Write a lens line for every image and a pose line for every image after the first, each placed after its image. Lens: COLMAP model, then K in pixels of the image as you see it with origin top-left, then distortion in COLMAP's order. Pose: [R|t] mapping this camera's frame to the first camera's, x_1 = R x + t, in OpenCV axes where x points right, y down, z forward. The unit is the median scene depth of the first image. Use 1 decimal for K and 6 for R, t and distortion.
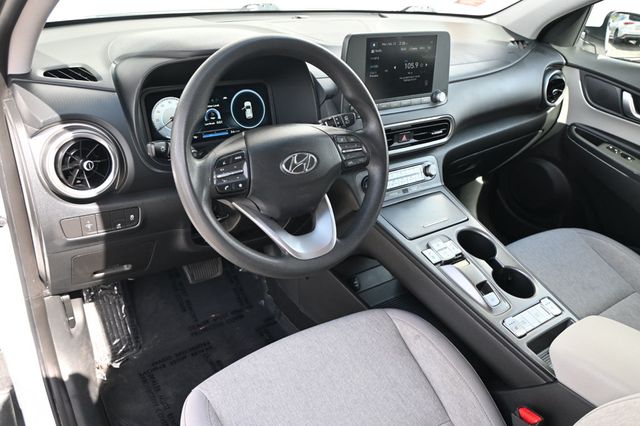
lens RADIAL K [[520.3, 0, 320.0], [0, 520.3, 213.0], [0, 0, 1]] dist [-0.046029, -0.000801]
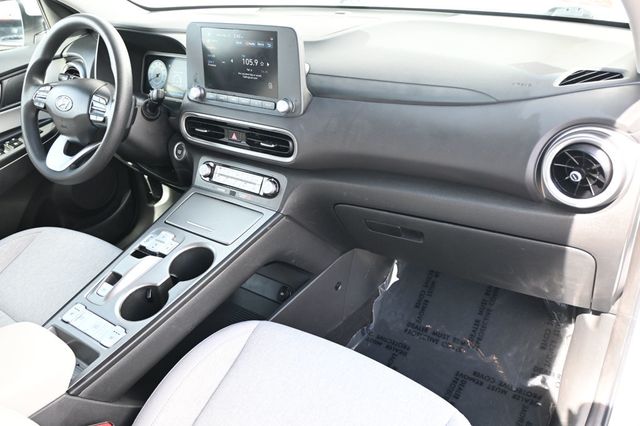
lens RADIAL K [[530.4, 0, 320.0], [0, 530.4, 213.0], [0, 0, 1]] dist [-0.005380, -0.002506]
pose [[0.329232, 0.355409, -0.874809, 1.114337], [-0.379626, 0.898108, 0.222003, -0.295598], [0.864575, 0.259010, 0.430609, 0.760903]]
